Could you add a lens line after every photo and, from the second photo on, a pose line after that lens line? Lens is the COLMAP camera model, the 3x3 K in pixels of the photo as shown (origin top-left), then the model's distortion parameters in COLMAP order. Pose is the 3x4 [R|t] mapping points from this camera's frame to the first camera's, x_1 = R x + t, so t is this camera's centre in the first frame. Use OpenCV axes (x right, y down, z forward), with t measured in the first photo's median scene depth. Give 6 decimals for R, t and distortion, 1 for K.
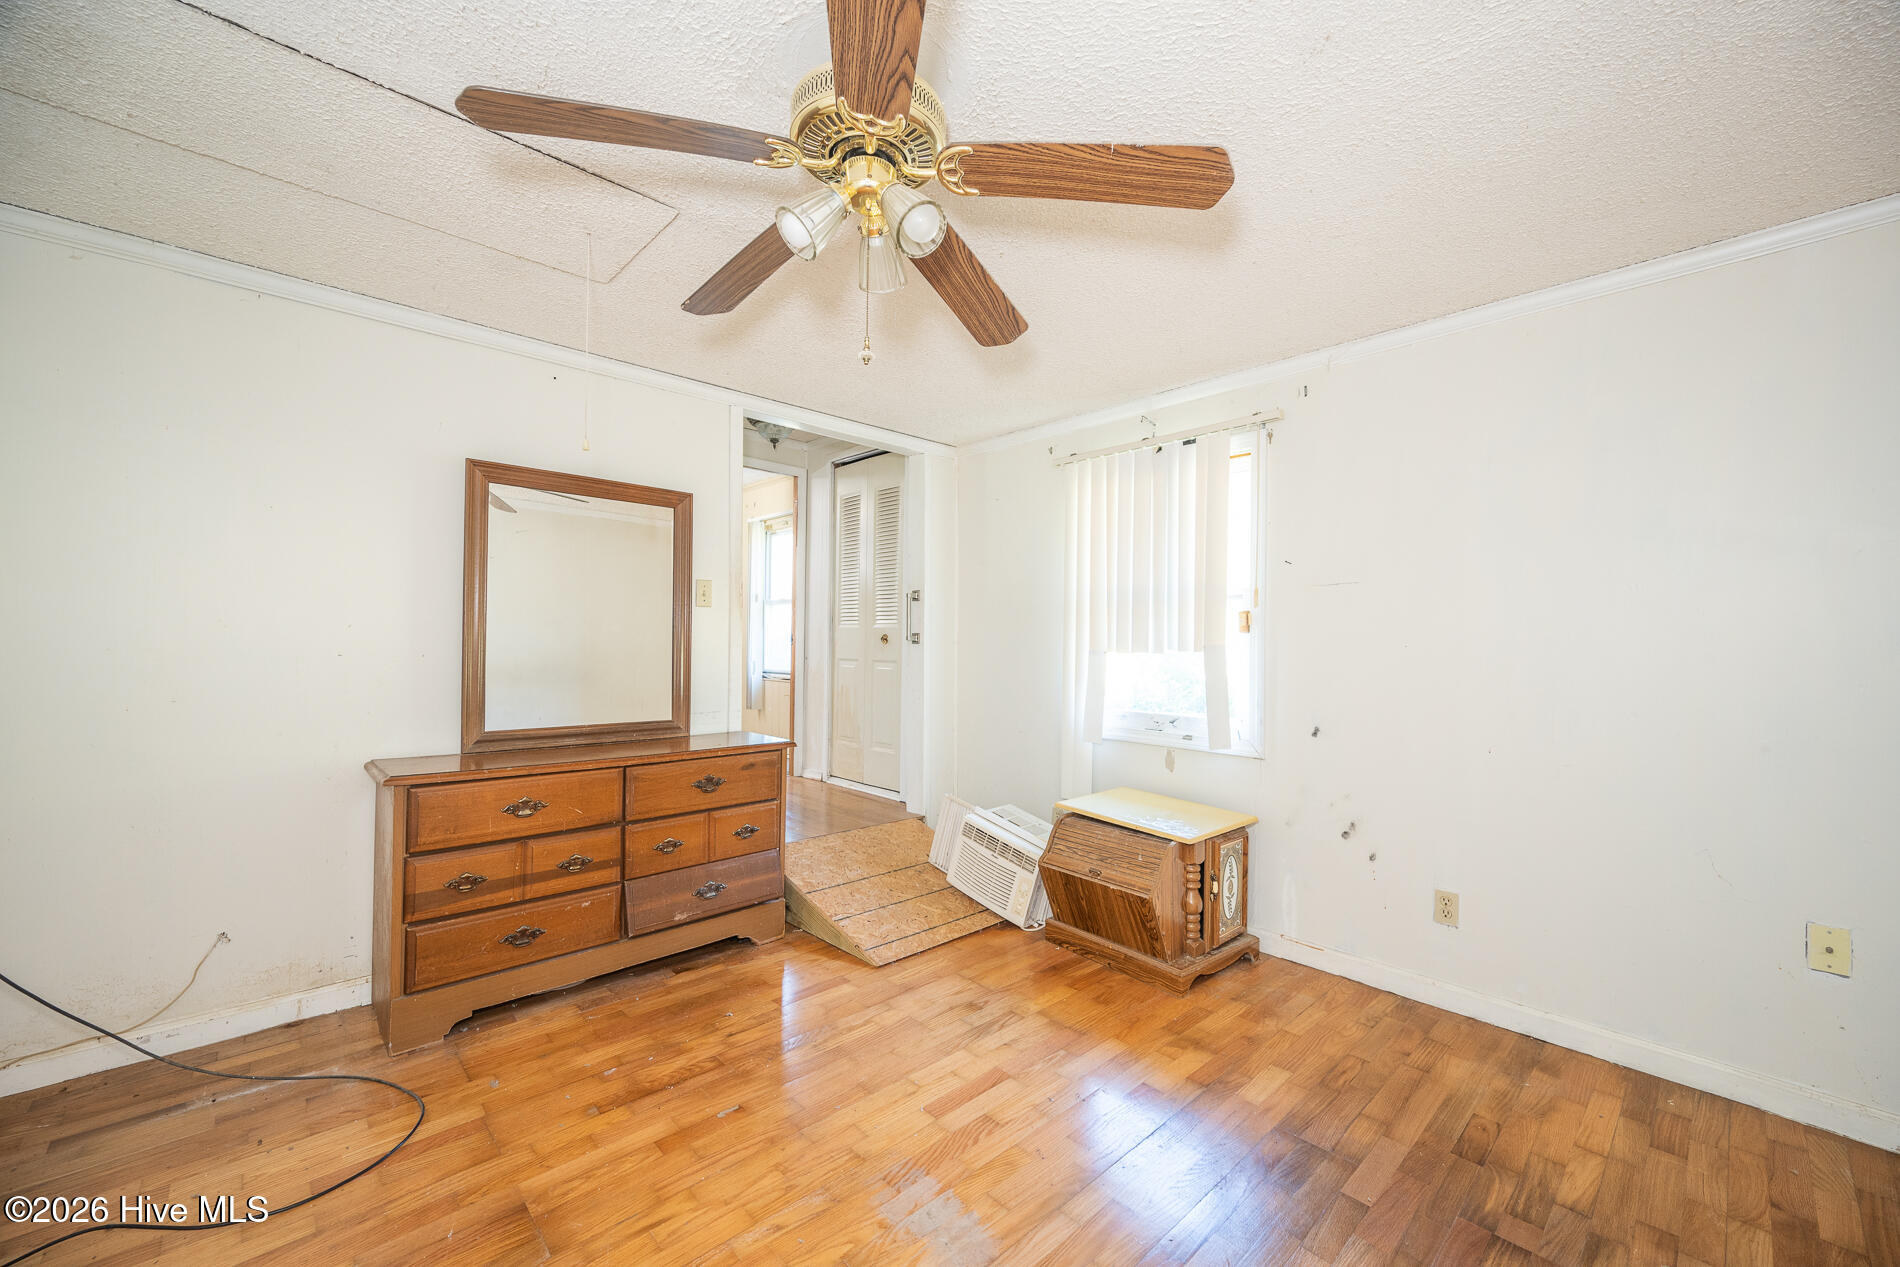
lens RADIAL K [[746.2, 0, 952.5], [0, 746.2, 641.6], [0, 0, 1]] dist [-0.000875, 0.000270]
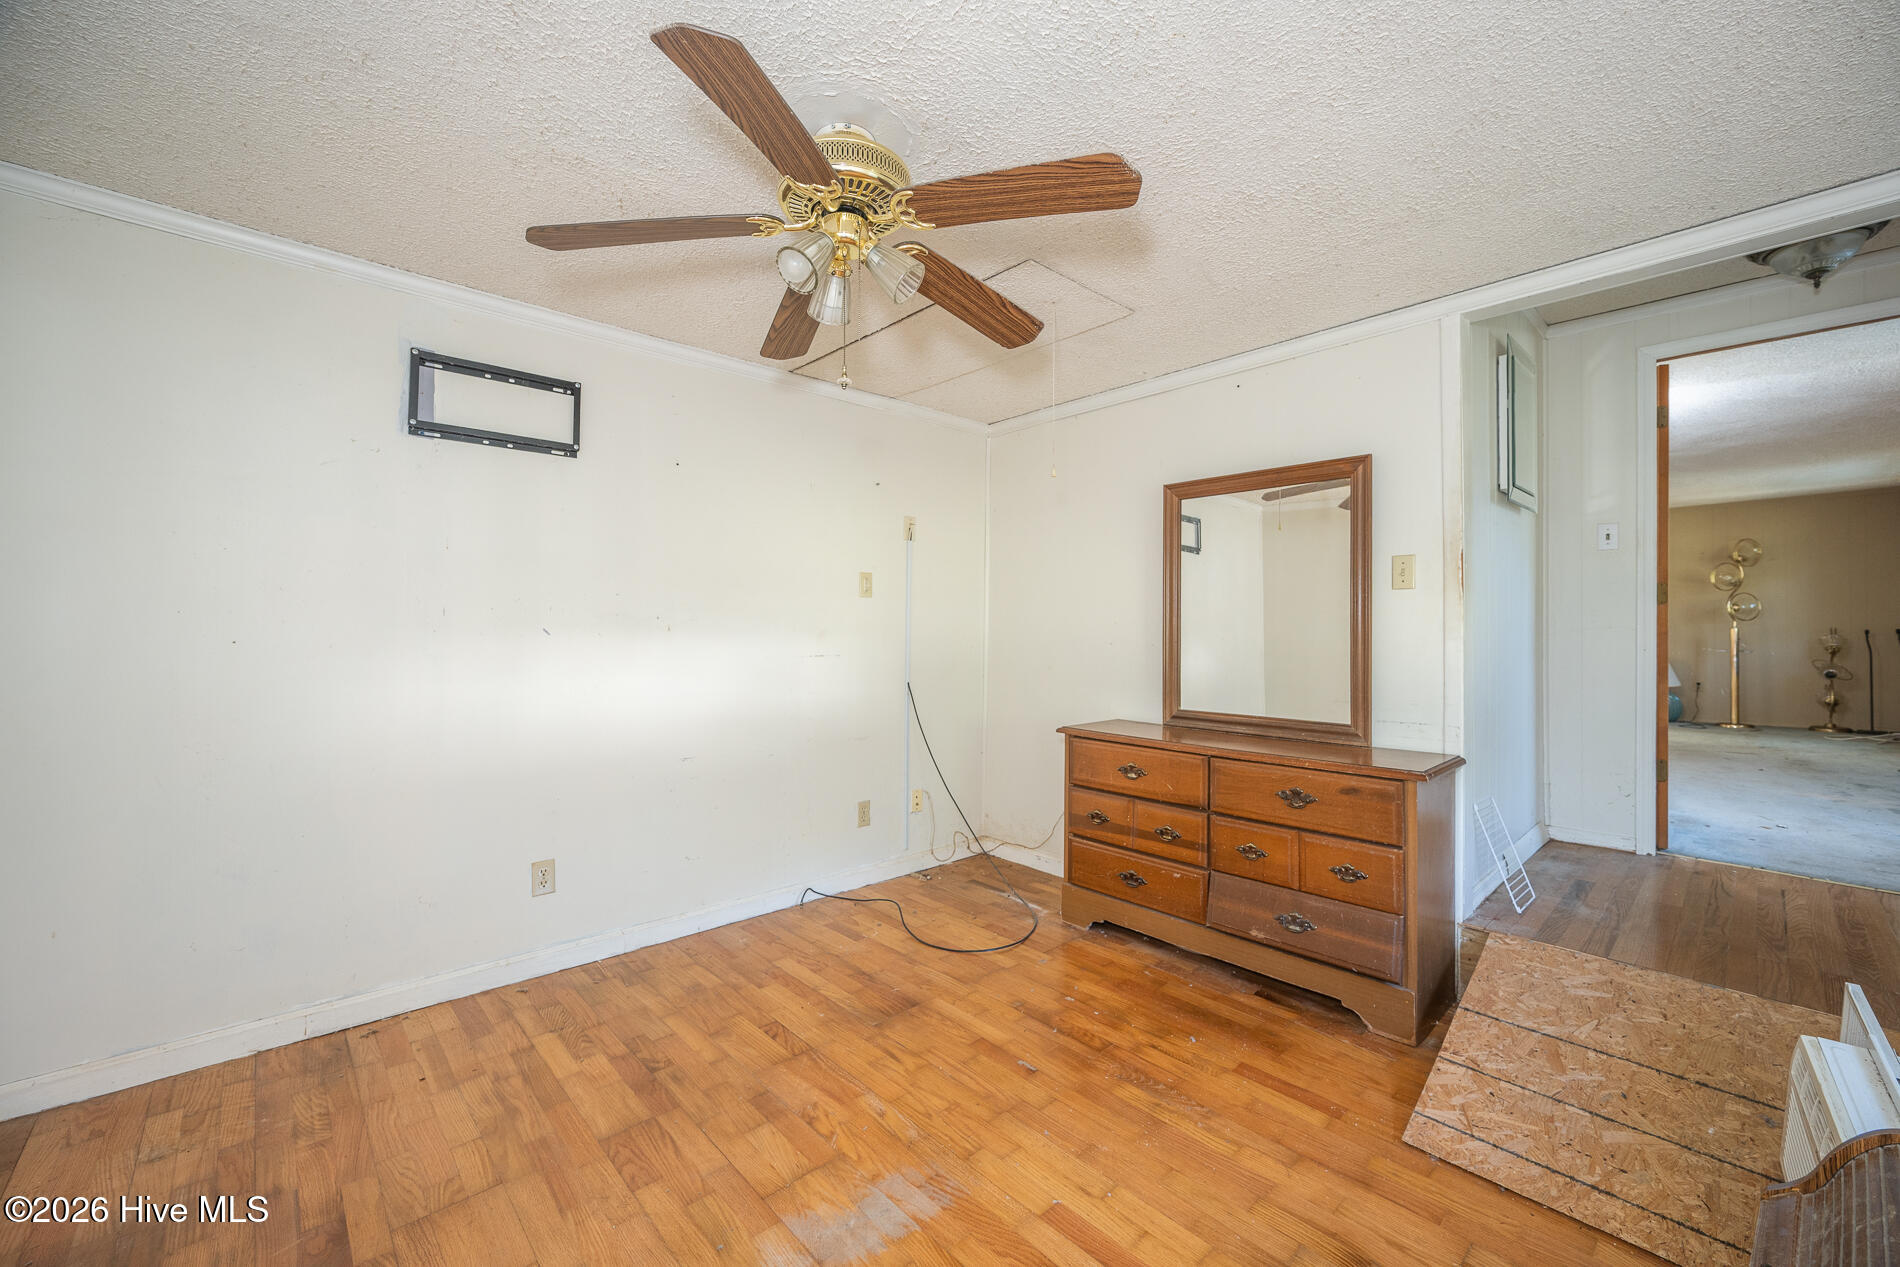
lens RADIAL K [[746.2, 0, 952.8], [0, 746.2, 624.1], [0, 0, 1]] dist [-0.000875, 0.000270]
pose [[-0.004620, -0.020354, -0.999782, 0.586550], [-0.004672, 0.999782, -0.020332, 0.011025], [0.999978, 0.004577, -0.004714, 0.664202]]
